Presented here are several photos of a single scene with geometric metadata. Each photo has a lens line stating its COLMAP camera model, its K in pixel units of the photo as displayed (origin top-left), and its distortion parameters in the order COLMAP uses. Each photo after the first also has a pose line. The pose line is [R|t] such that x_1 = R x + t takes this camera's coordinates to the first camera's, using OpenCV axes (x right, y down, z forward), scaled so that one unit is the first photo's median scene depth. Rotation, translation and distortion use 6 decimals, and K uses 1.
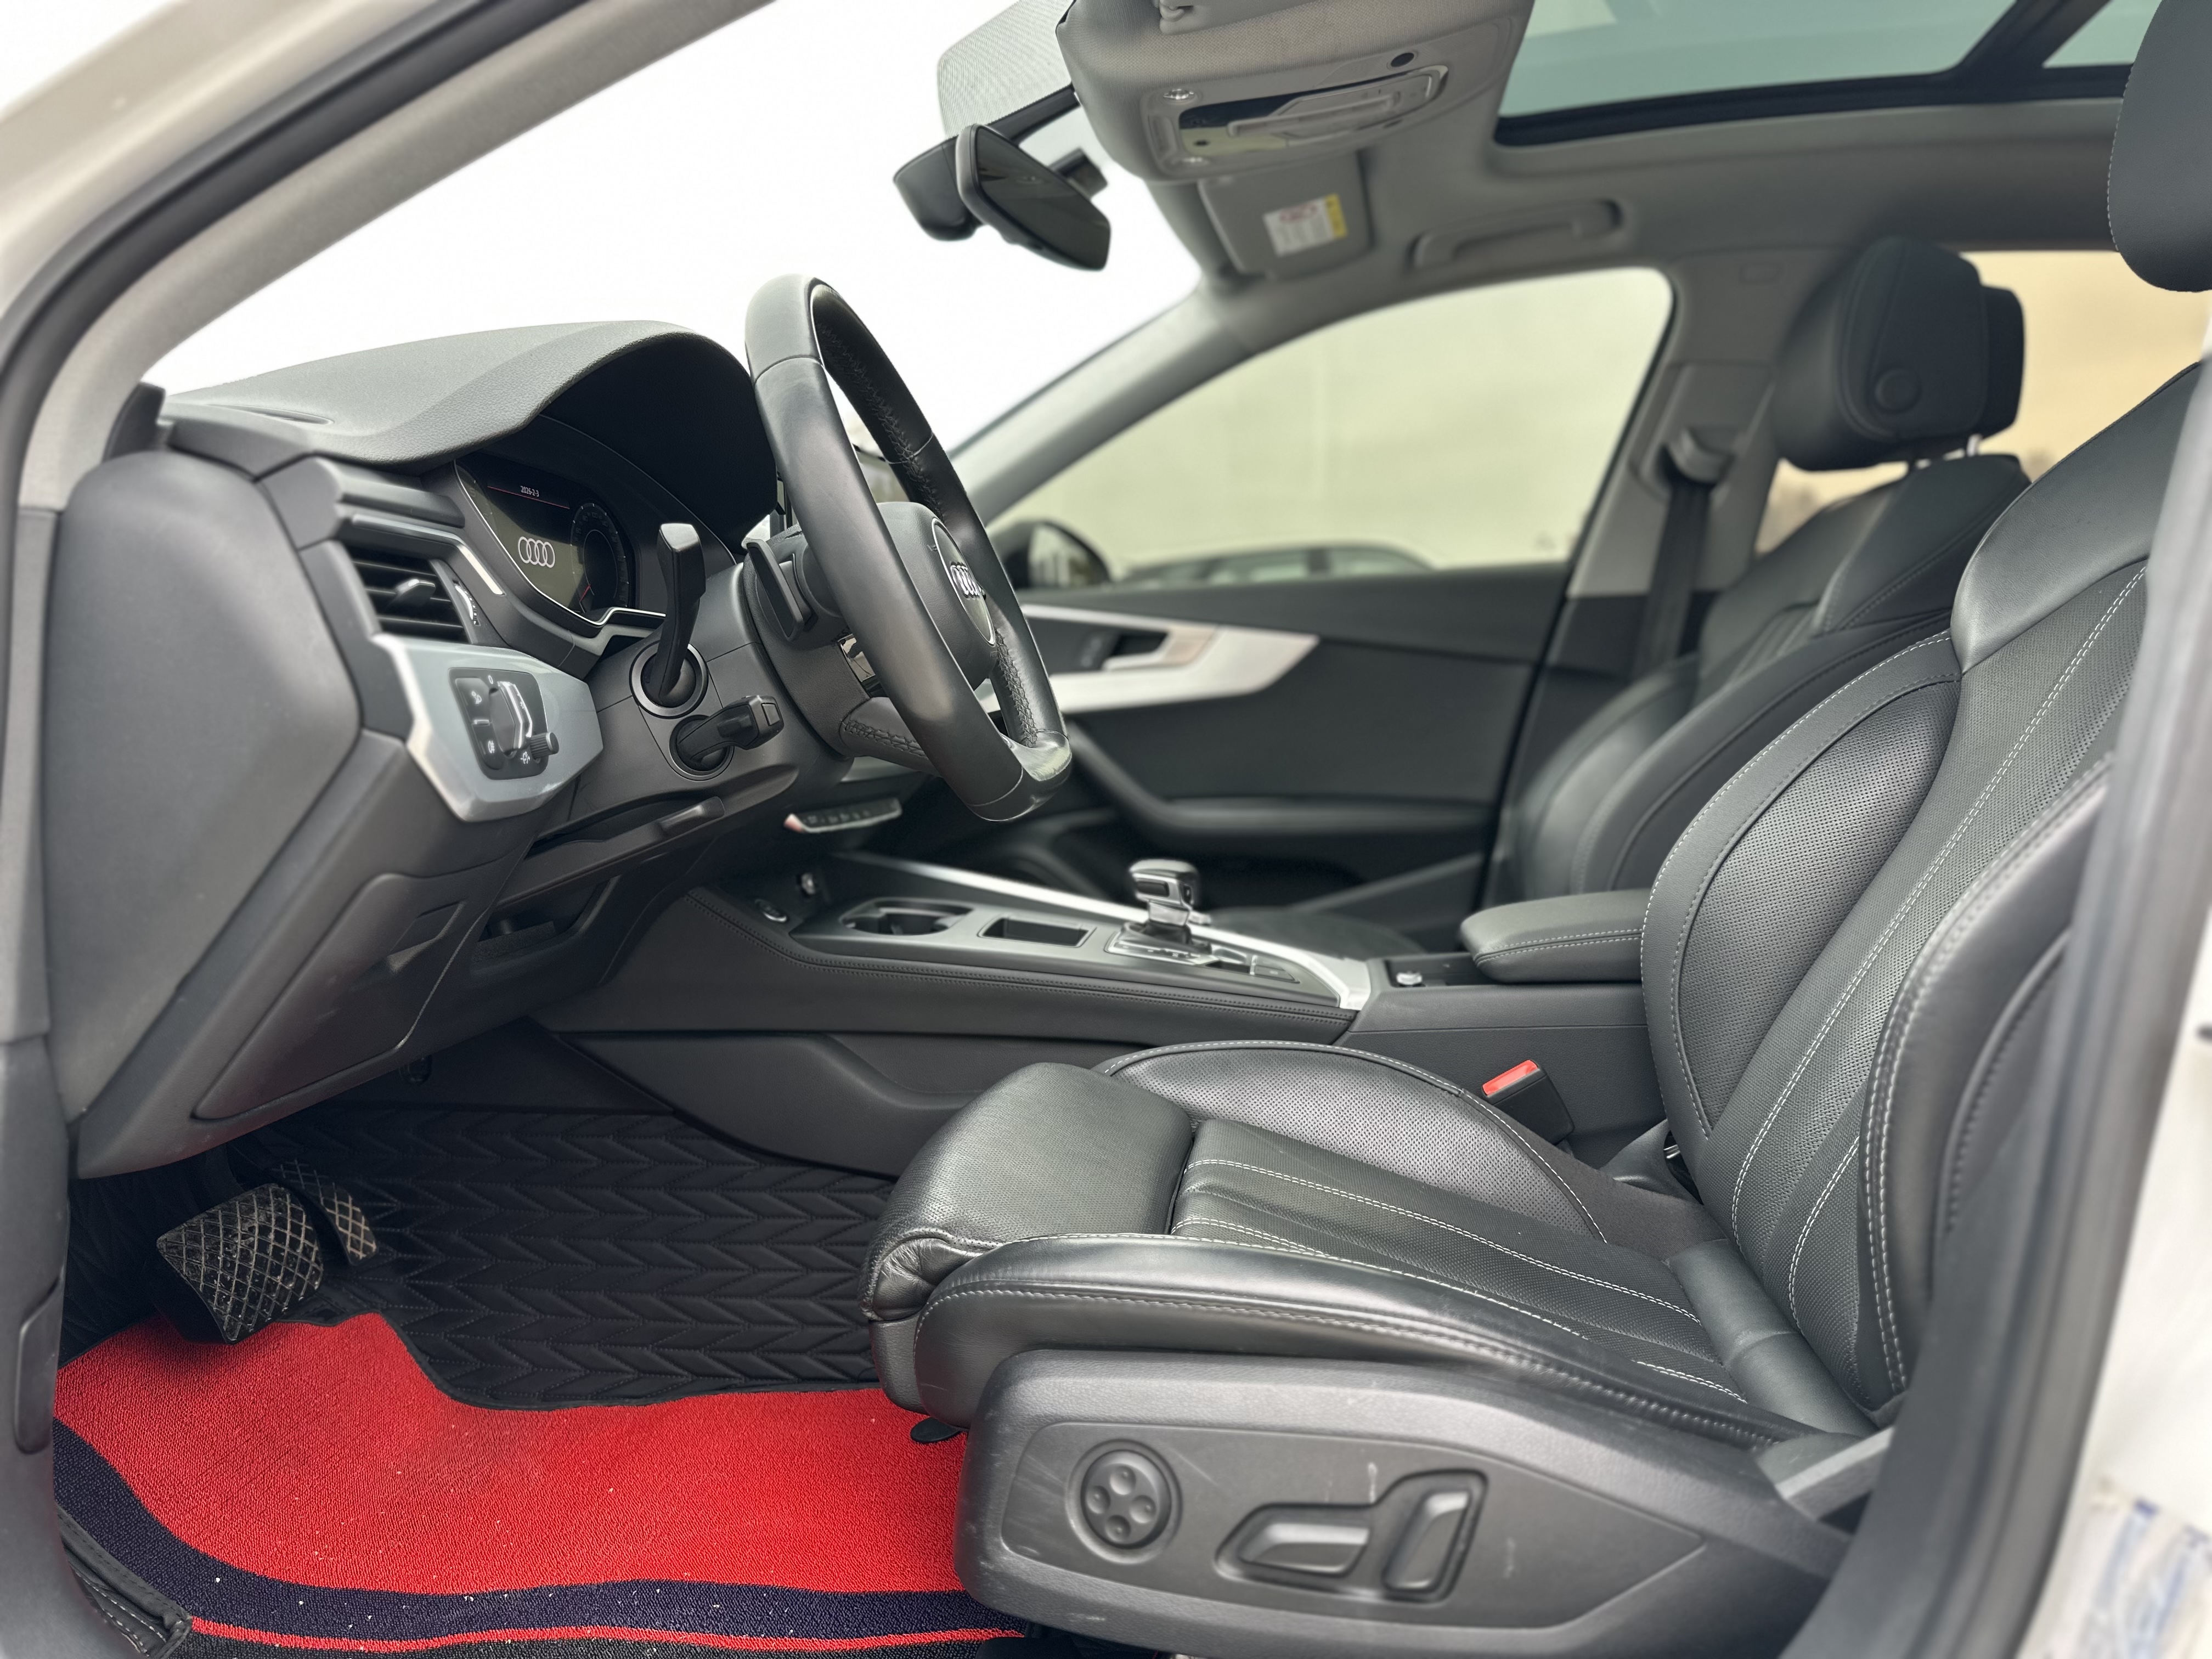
lens RADIAL K [[1581.5, 0, 1105.4], [0, 1581.5, 865.3], [0, 0, 1]] dist [-0.006197, -0.003568]
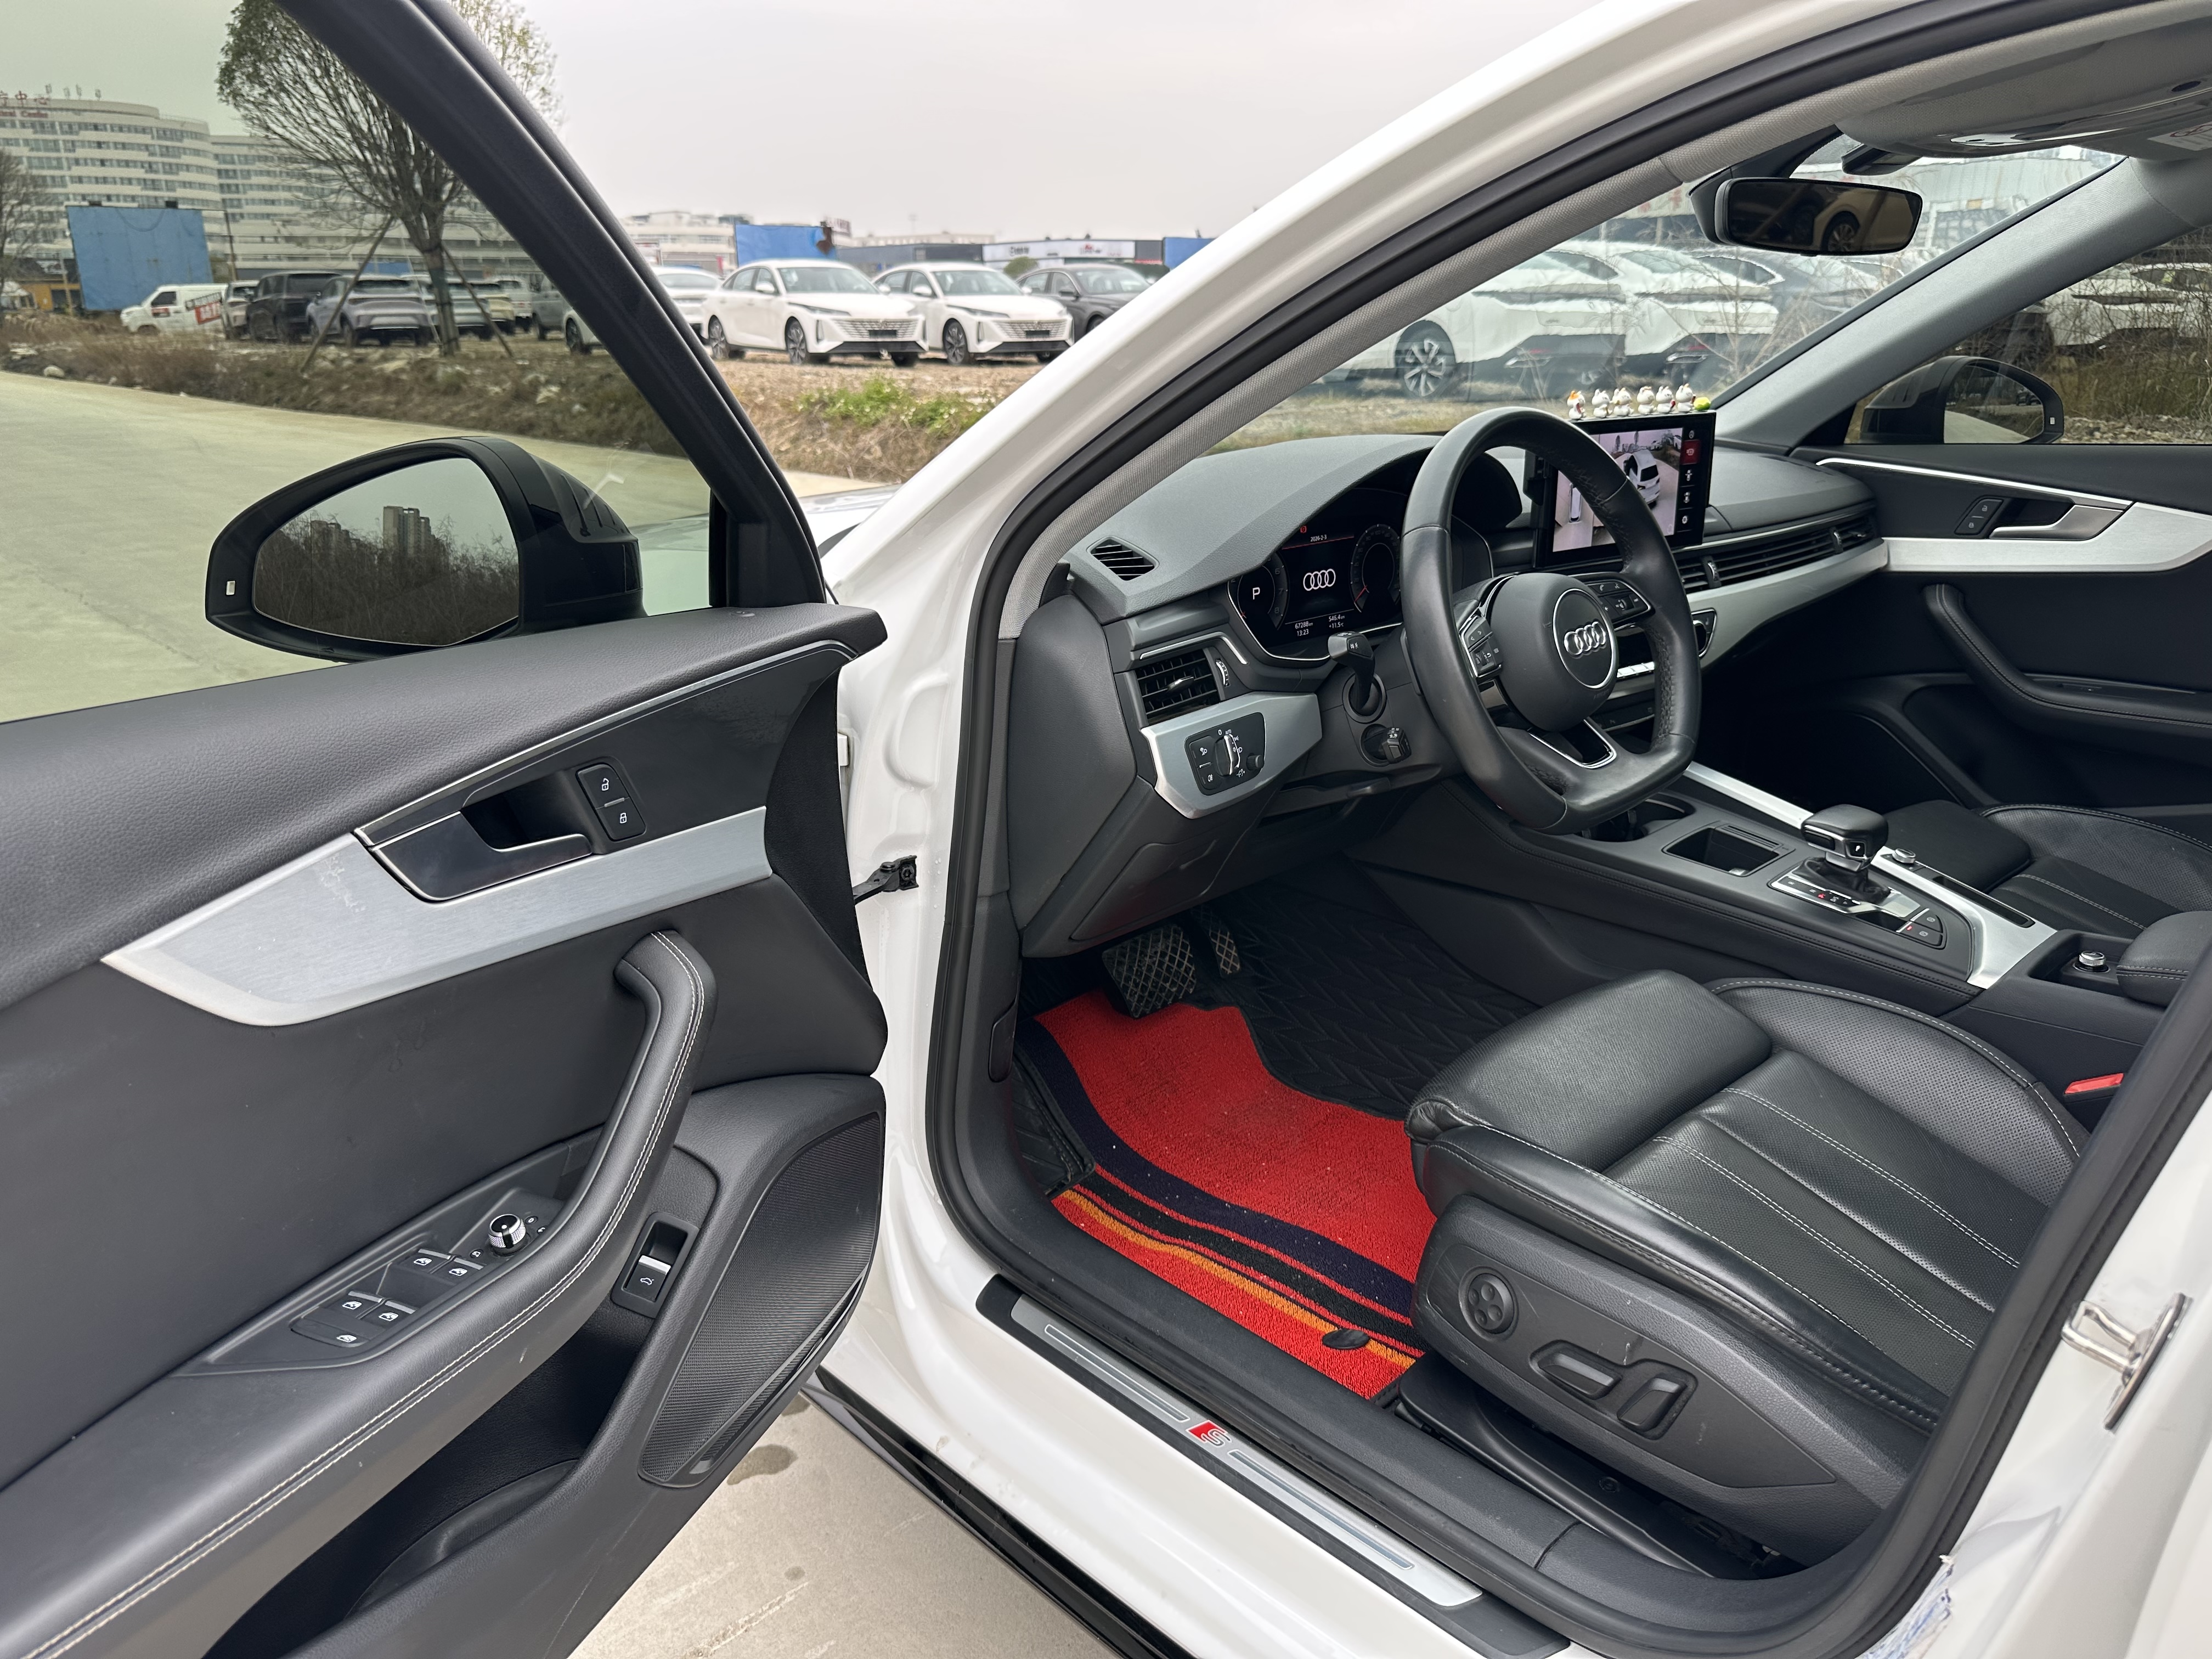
lens RADIAL K [[1575.7, 0, 1101.9], [0, 1575.7, 868.7], [0, 0, 1]] dist [0.103084, -0.135406]
pose [[0.772538, 0.207187, -0.600216, 0.410122], [-0.052207, 0.962793, 0.265148, -0.304886], [0.632819, -0.173502, 0.754611, -0.284351]]
